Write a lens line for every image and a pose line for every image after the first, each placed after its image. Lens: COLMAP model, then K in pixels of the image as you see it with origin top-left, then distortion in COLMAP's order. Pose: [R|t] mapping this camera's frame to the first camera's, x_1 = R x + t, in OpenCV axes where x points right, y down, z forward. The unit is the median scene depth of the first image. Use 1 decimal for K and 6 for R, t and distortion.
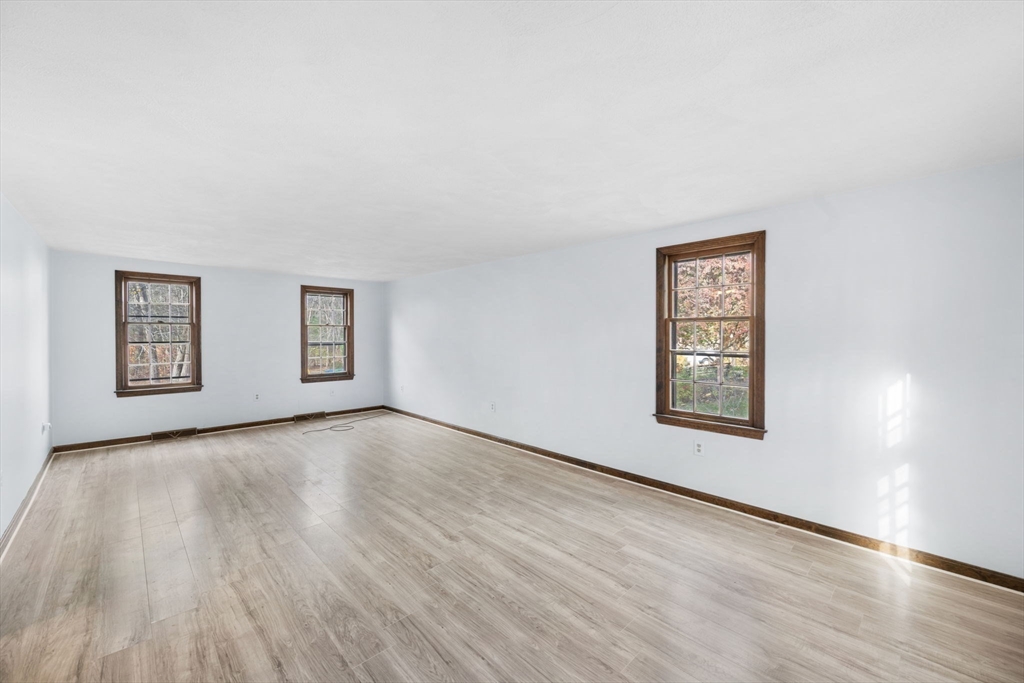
lens RADIAL K [[405.7, 0, 511.4], [0, 405.7, 329.8], [0, 0, 1]] dist [0.000692, -0.000206]
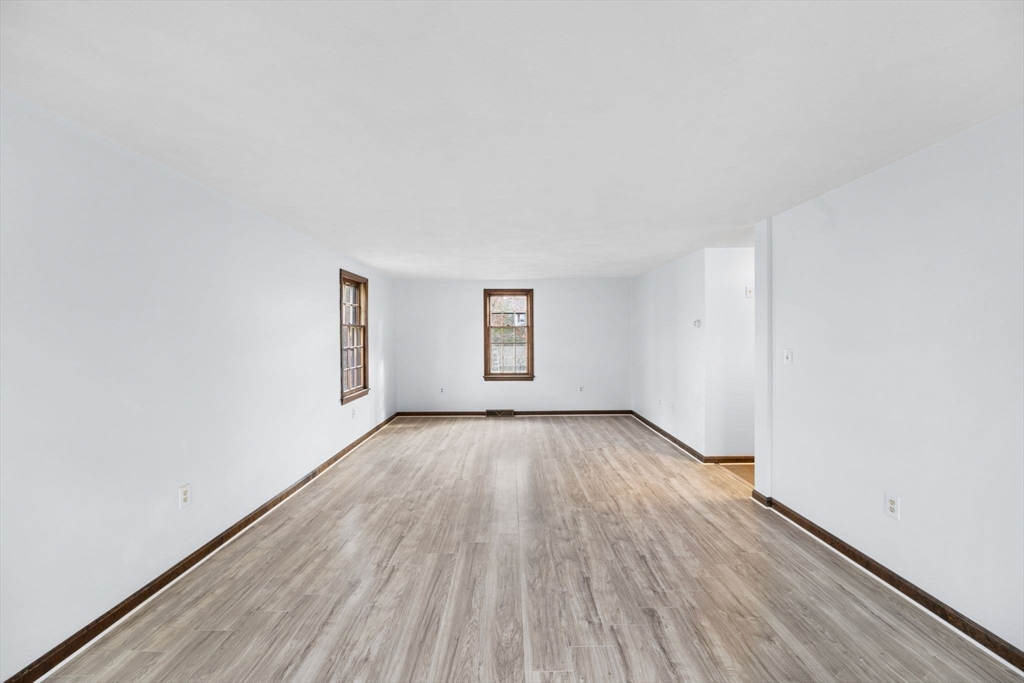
lens RADIAL K [[405.7, 0, 511.4], [0, 405.7, 329.8], [0, 0, 1]] dist [0.000692, -0.000206]
pose [[-0.724307, 0.010436, 0.689398, -0.961723], [-0.001574, 0.999858, -0.016789, 0.014197], [-0.689476, -0.013246, -0.724188, 1.649992]]
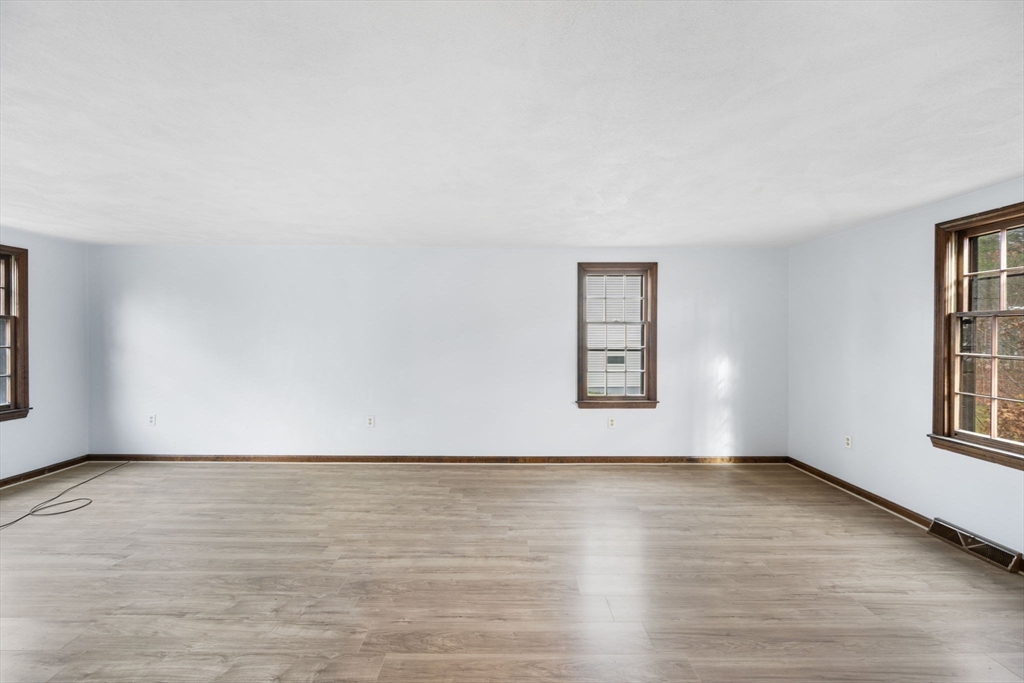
lens RADIAL K [[405.7, 0, 511.4], [0, 405.7, 329.8], [0, 0, 1]] dist [0.000692, -0.000206]
pose [[0.692282, 0.005620, 0.721606, -0.682543], [-0.009577, 0.999953, 0.001400, -0.003071], [-0.721564, -0.007880, 0.692303, 0.333181]]
